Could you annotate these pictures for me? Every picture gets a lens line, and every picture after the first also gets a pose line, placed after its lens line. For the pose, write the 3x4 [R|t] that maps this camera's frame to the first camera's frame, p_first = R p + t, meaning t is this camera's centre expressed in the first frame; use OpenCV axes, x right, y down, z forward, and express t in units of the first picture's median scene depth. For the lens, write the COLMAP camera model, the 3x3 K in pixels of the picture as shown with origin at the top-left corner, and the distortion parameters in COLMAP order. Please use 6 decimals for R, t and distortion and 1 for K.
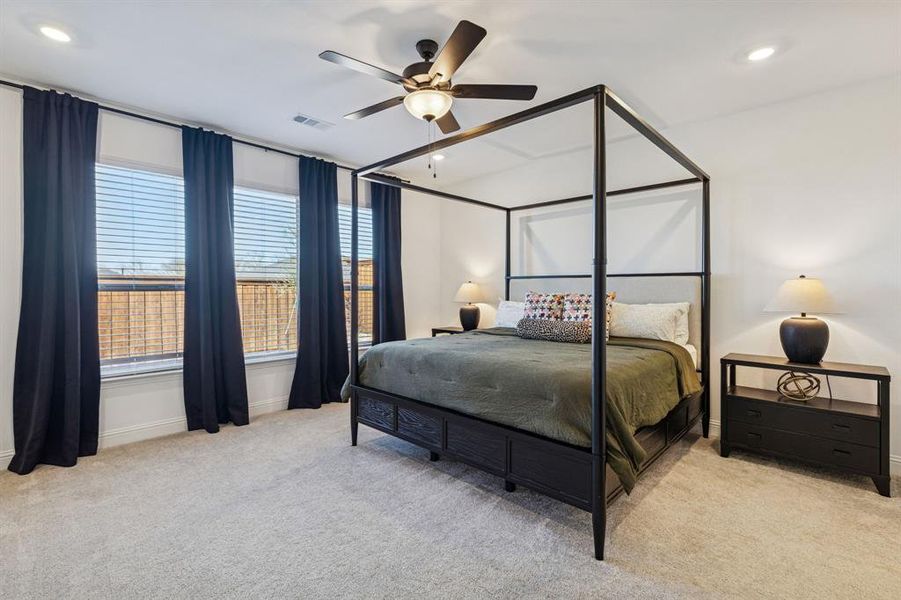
lens RADIAL K [[422.7, 0, 448.1], [0, 422.7, 283.4], [0, 0, 1]] dist [0.036498, 0.000231]
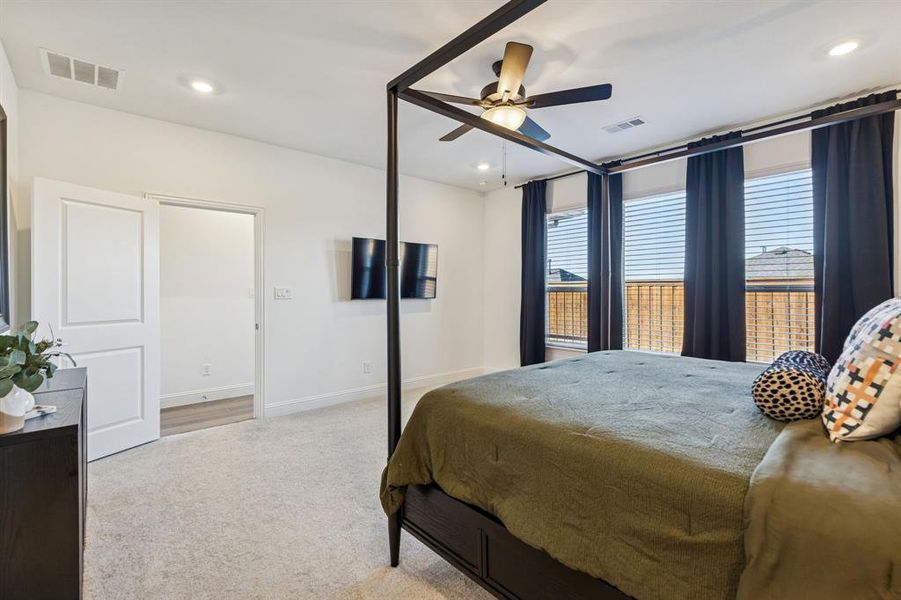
lens RADIAL K [[401.0, 0, 453.8], [0, 401.0, 294.3], [0, 0, 1]] dist [0.000534, -0.000693]
pose [[-0.050063, 0.009940, -0.998697, 0.303667], [0.014471, 0.999853, 0.009226, 0.003681], [0.998641, -0.013990, -0.050200, 0.299983]]
